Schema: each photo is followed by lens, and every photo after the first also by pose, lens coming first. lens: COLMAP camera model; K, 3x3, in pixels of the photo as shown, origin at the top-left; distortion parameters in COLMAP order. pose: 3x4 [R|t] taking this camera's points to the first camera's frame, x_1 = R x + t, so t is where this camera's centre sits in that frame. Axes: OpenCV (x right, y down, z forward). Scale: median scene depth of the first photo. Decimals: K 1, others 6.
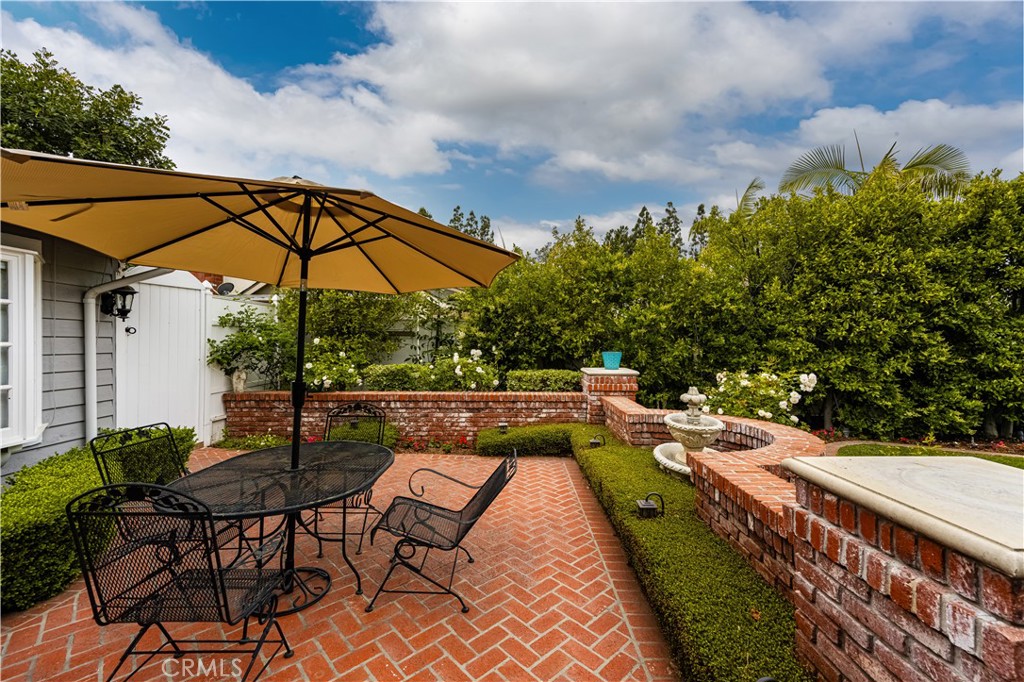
lens RADIAL K [[406.3, 0, 512.7], [0, 406.3, 339.7], [0, 0, 1]] dist [0.009066, -0.000062]
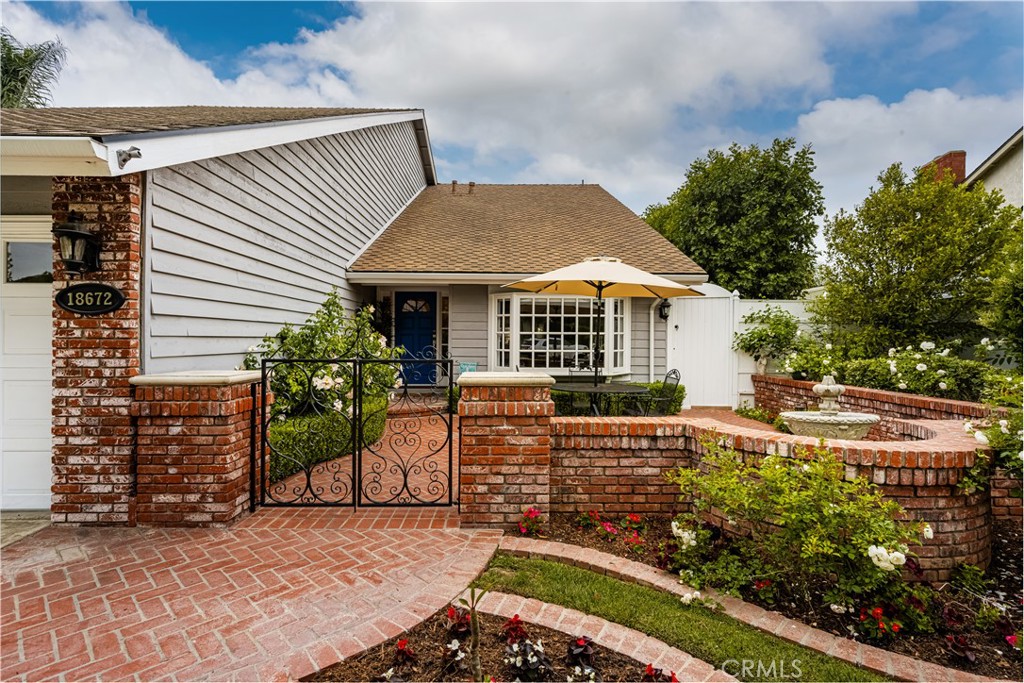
lens RADIAL K [[522.9, 0, 507.9], [0, 522.9, 332.8], [0, 0, 1]] dist [0.010956, -0.001418]
pose [[0.002807, -0.013935, -0.999899, 0.974598], [-0.005829, 0.999886, -0.013951, 0.027572], [0.999979, 0.005868, 0.002725, 0.215702]]
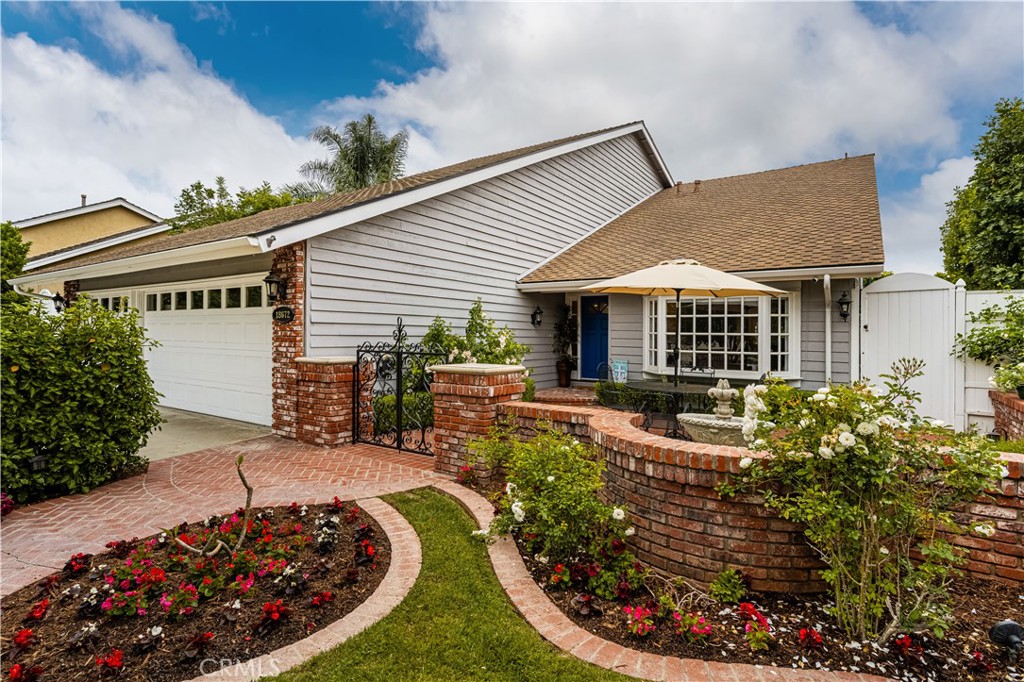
lens RADIAL K [[514.1, 0, 496.7], [0, 514.1, 328.2], [0, 0, 1]] dist [0.006002, -0.000037]
pose [[-0.578858, -0.020542, -0.815170, 0.998157], [-0.015061, 0.999781, -0.014499, 0.020205], [0.815290, 0.003884, -0.579040, 0.760235]]
